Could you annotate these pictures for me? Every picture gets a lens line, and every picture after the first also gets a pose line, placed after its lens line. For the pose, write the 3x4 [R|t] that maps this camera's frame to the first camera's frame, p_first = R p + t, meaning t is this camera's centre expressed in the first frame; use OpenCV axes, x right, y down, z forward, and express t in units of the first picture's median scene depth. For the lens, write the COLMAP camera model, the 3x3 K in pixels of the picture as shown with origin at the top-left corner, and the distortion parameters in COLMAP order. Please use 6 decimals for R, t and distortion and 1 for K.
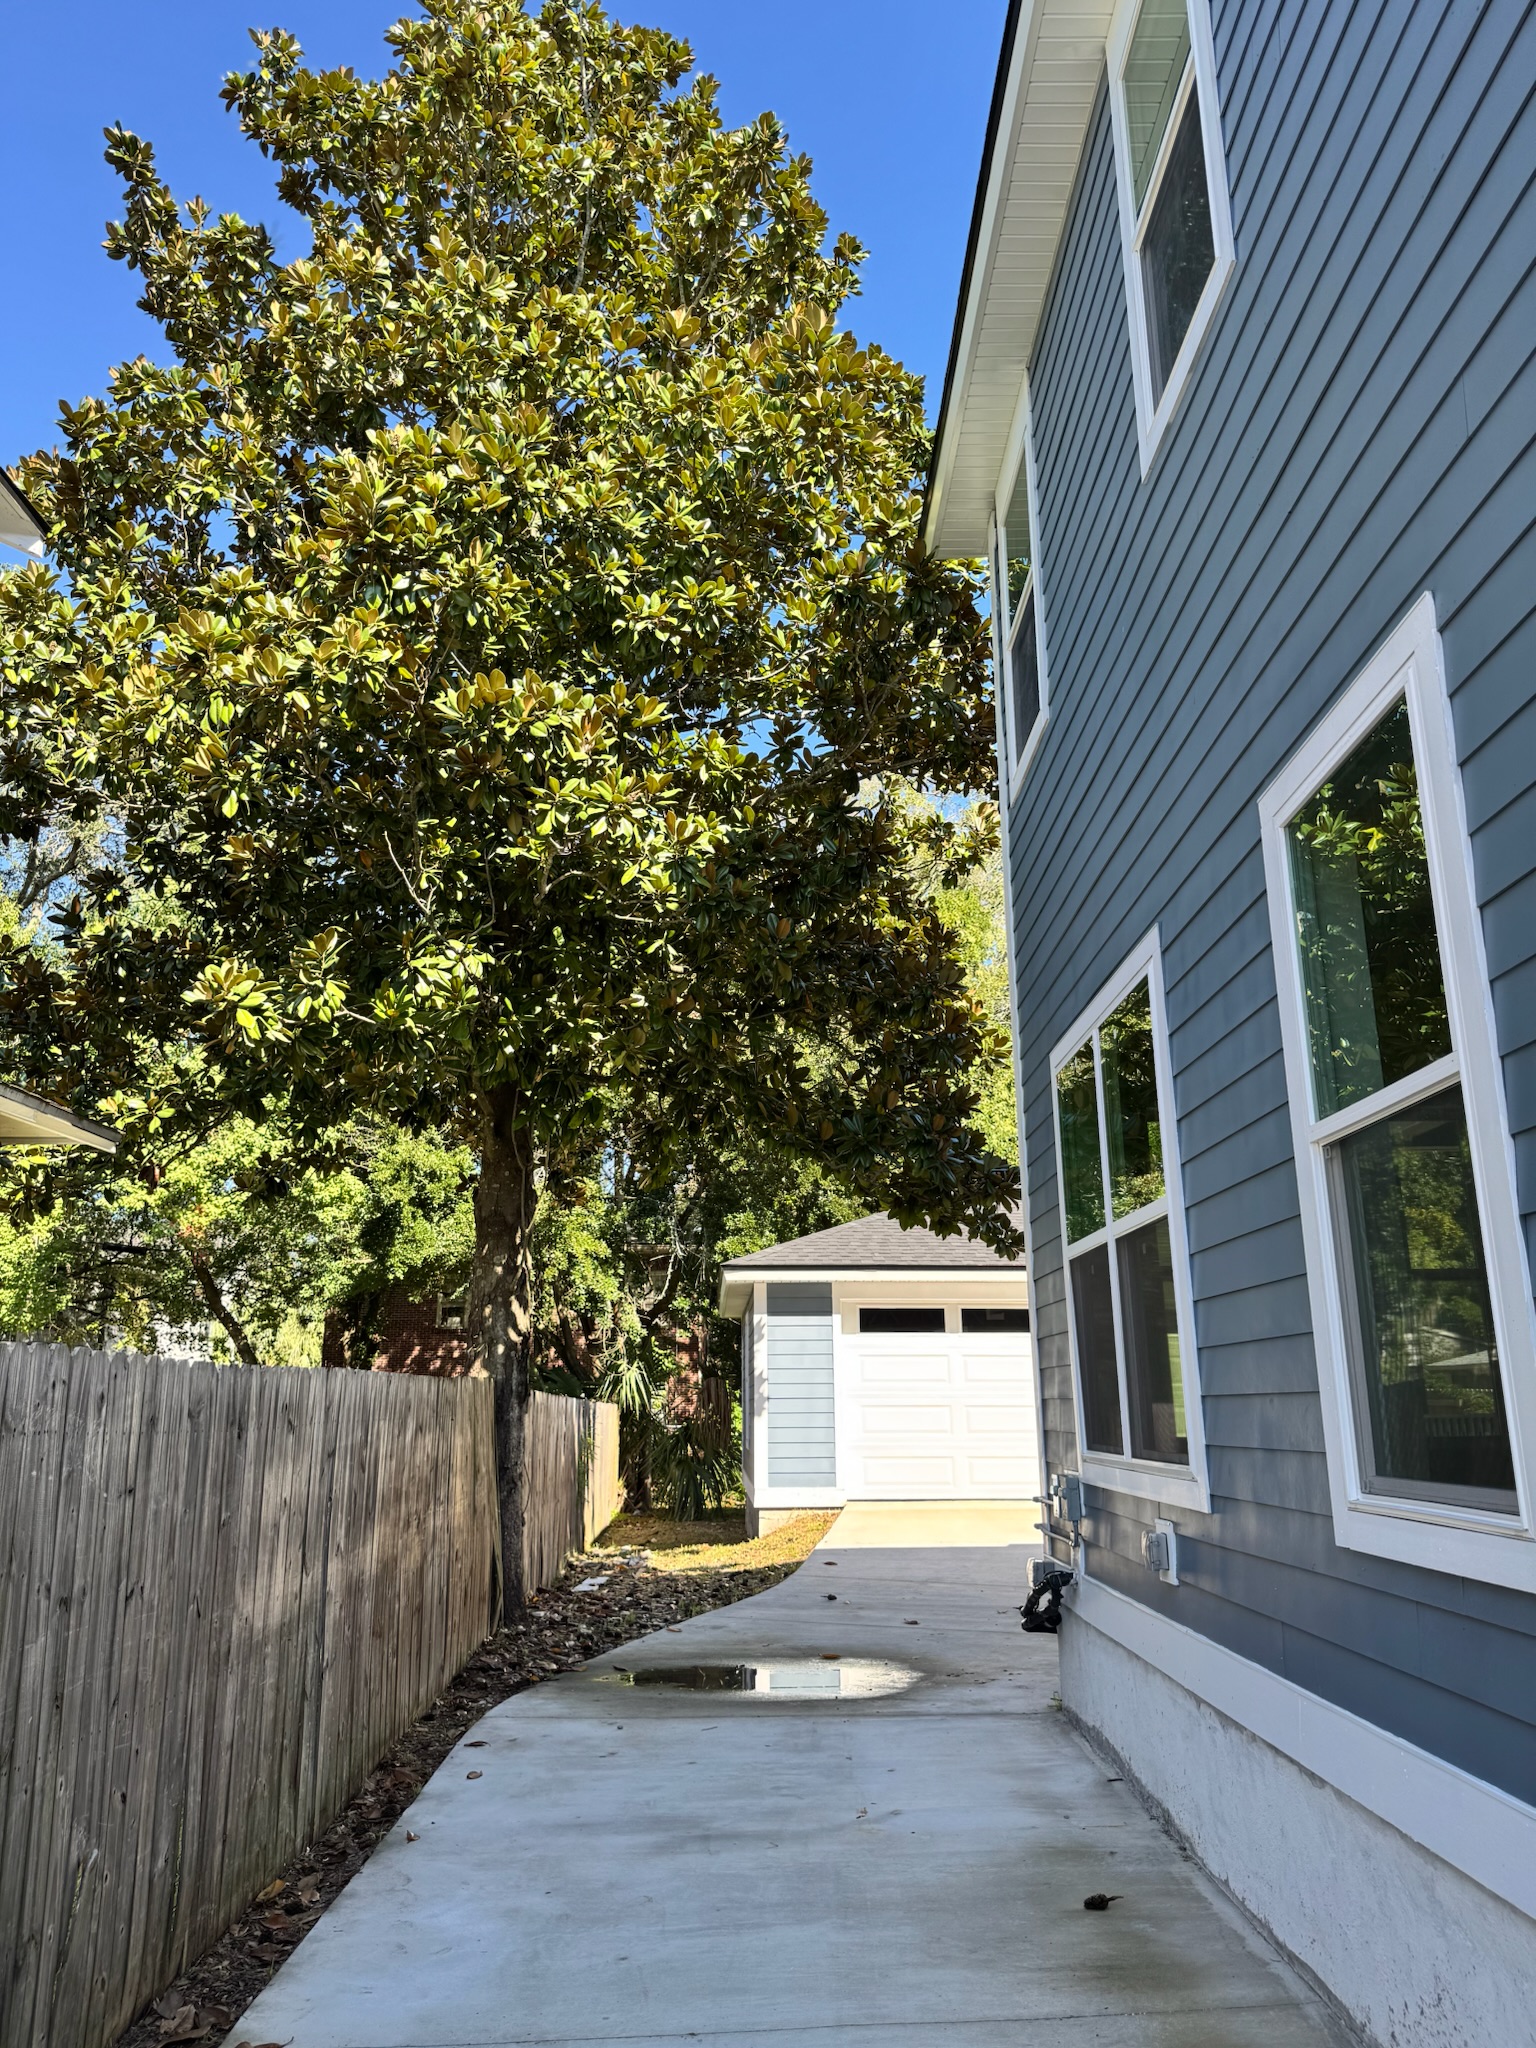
lens RADIAL K [[1434.2, 0, 757.2], [0, 1434.2, 1034.4], [0, 0, 1]] dist [0.170774, -0.351838]
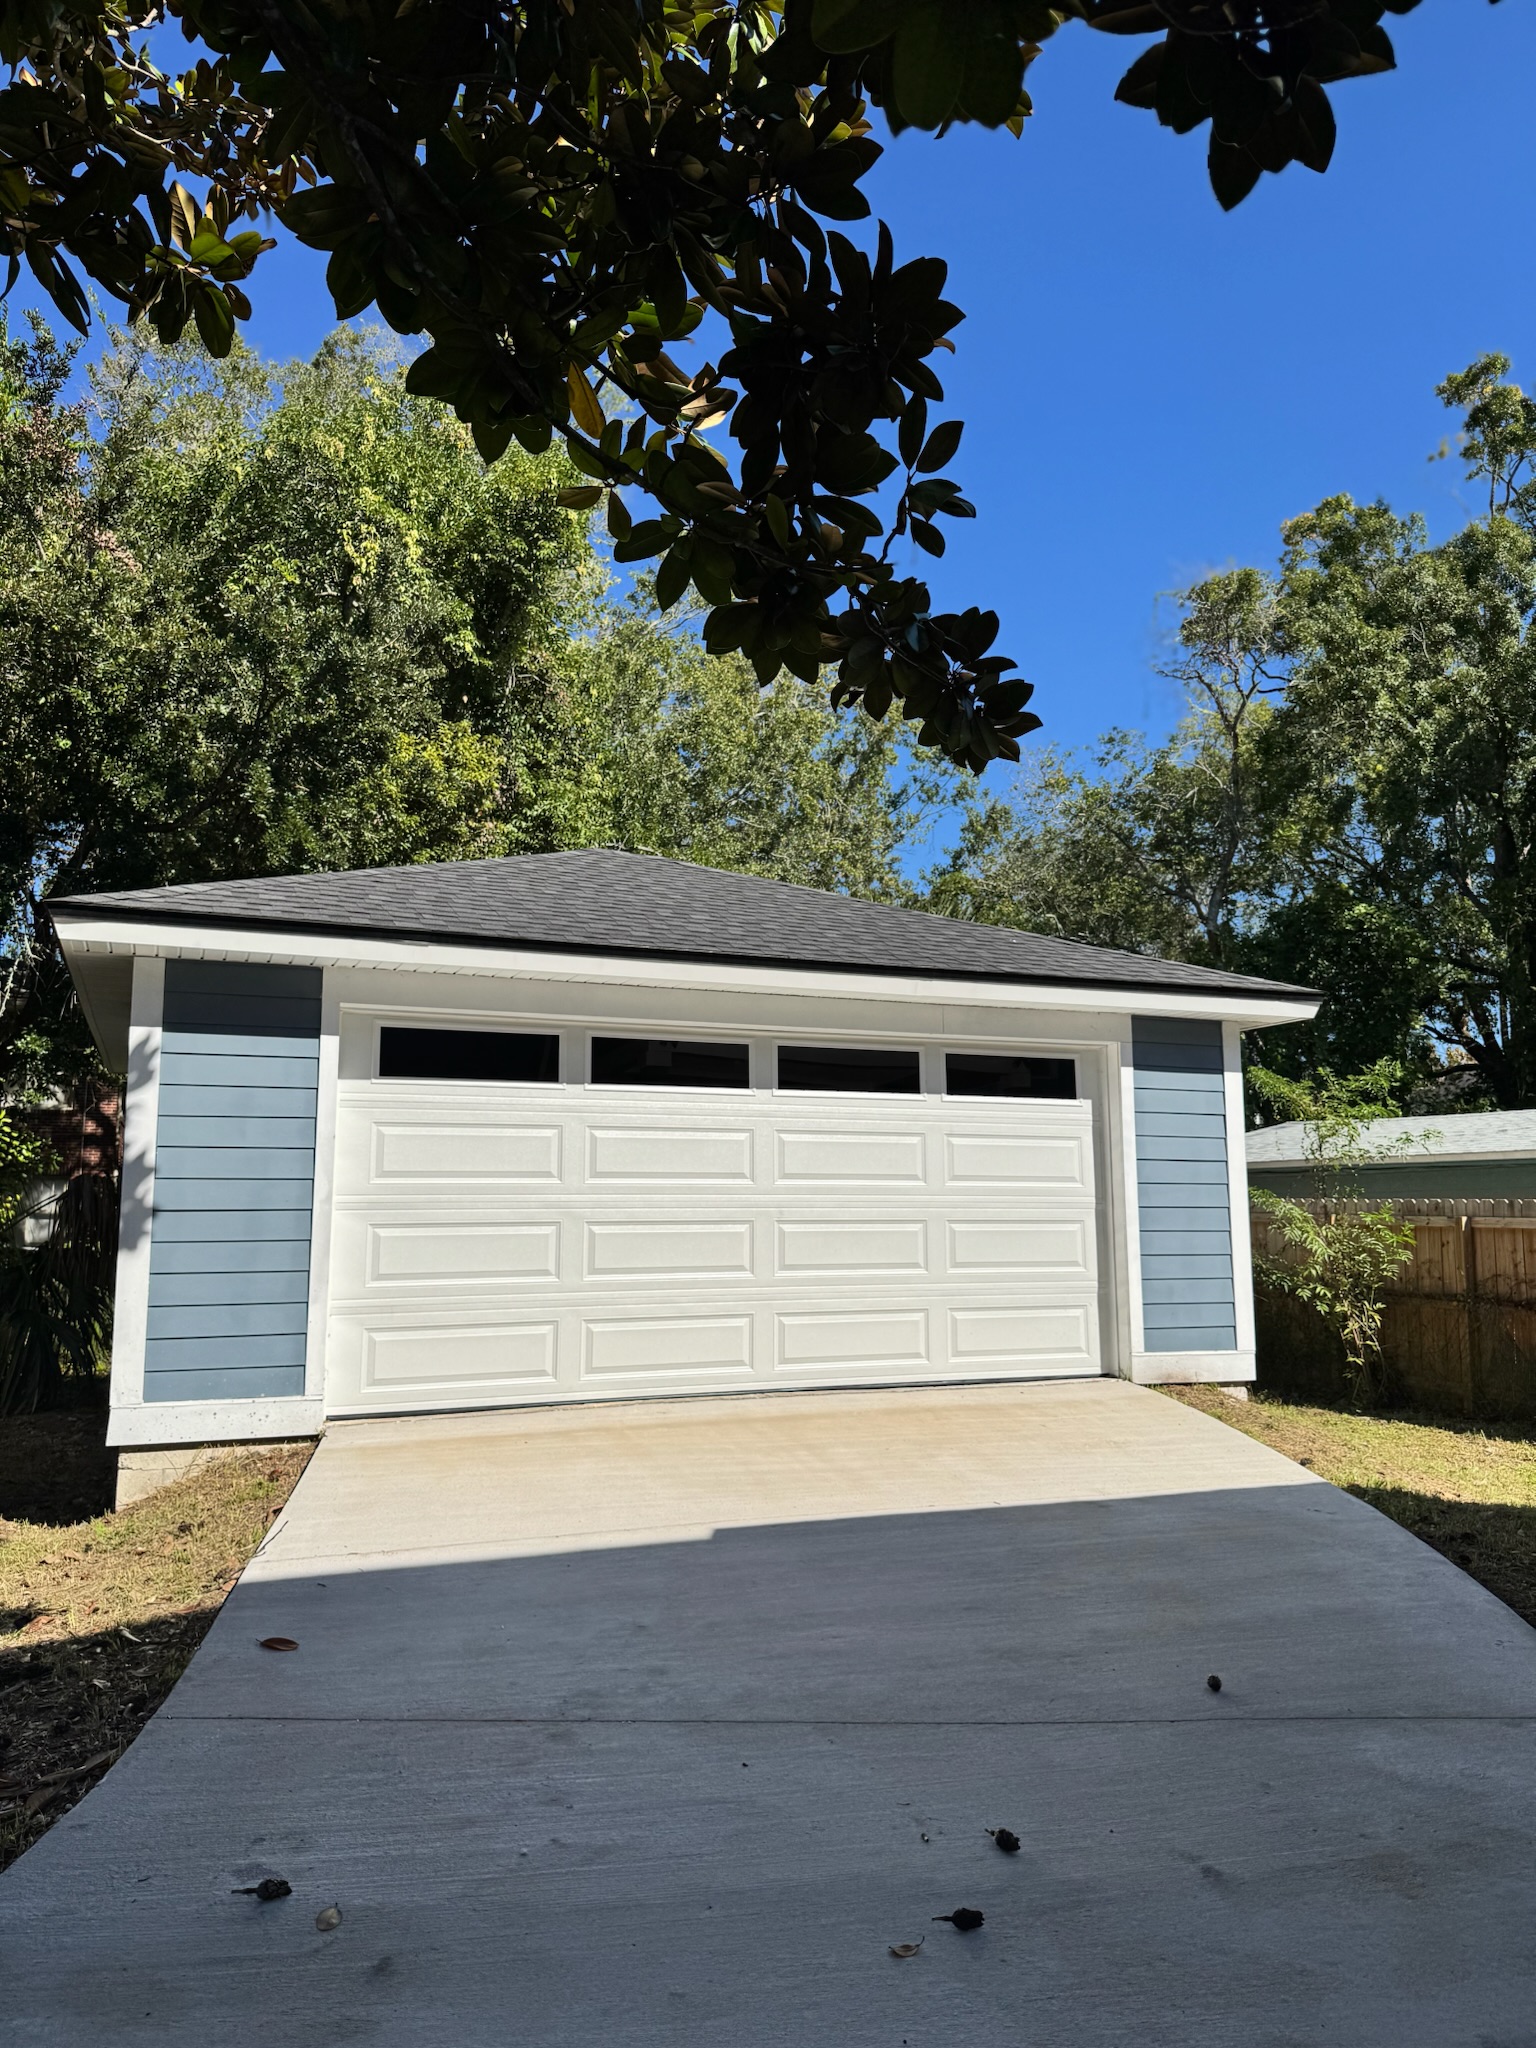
lens RADIAL K [[1434.2, 0, 757.2], [0, 1434.2, 1034.4], [0, 0, 1]] dist [0.170774, -0.351838]
pose [[0.933898, 0.049568, 0.354086, 0.018688], [-0.093676, 0.989670, 0.108526, 0.131782], [-0.345049, -0.134522, 0.928895, 0.526226]]
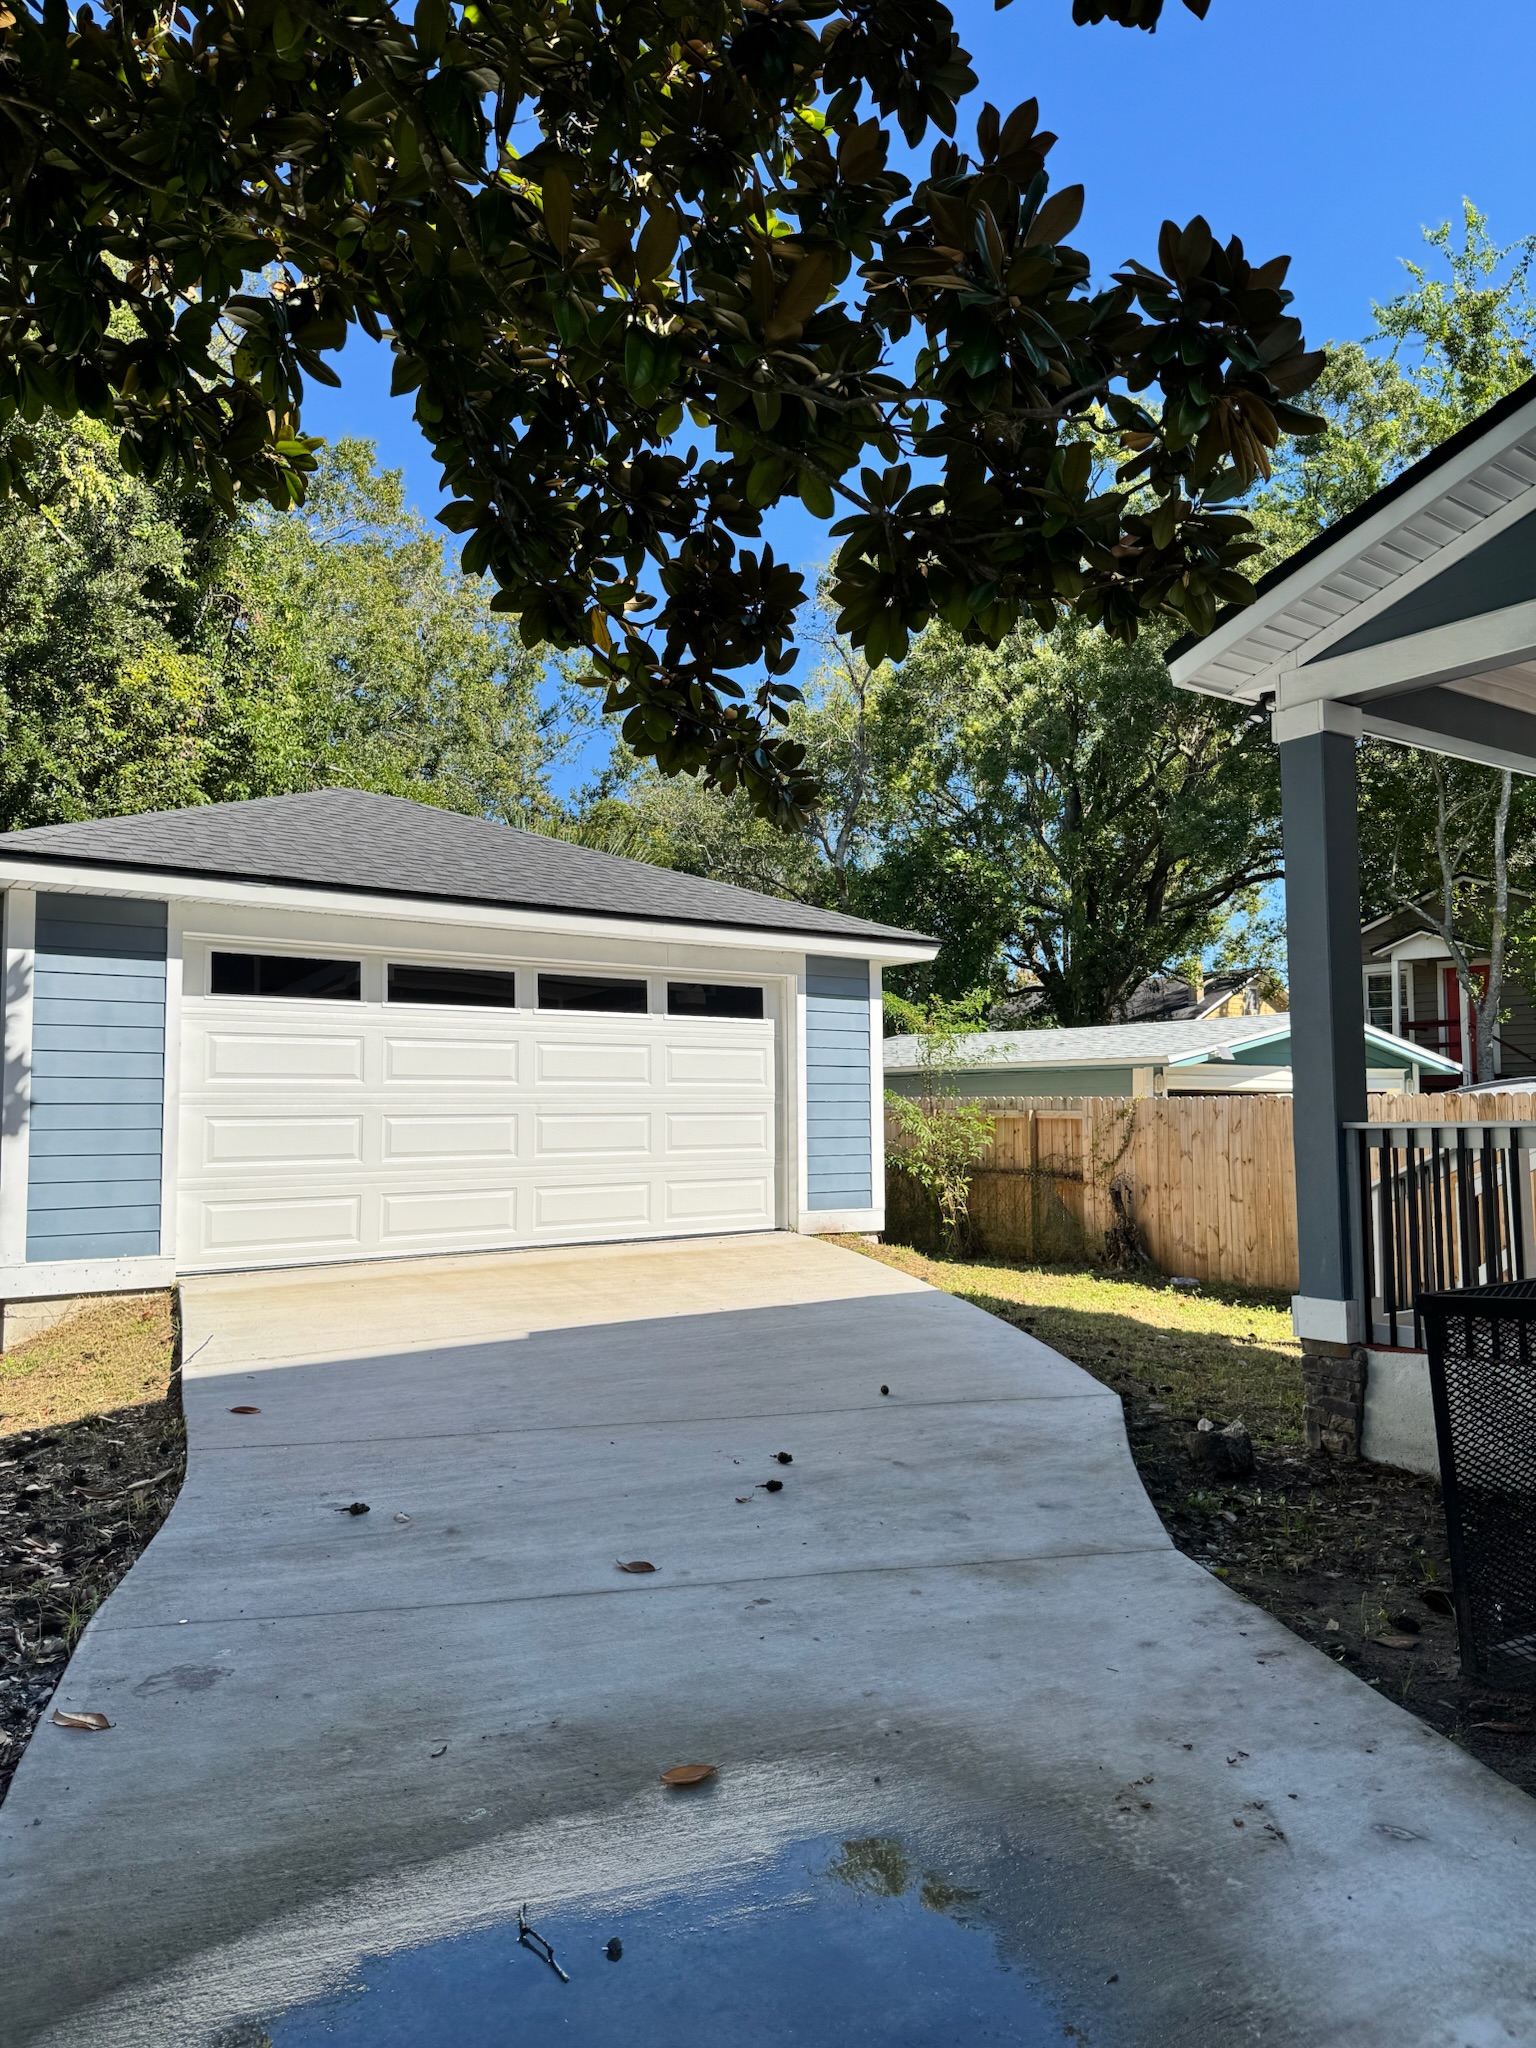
lens RADIAL K [[1434.2, 0, 757.2], [0, 1434.2, 1034.4], [0, 0, 1]] dist [0.170774, -0.351838]
pose [[0.808953, 0.036046, 0.586768, -0.092300], [-0.145042, 0.979501, 0.139791, 0.113262], [-0.569701, -0.198190, 0.797598, 0.426966]]
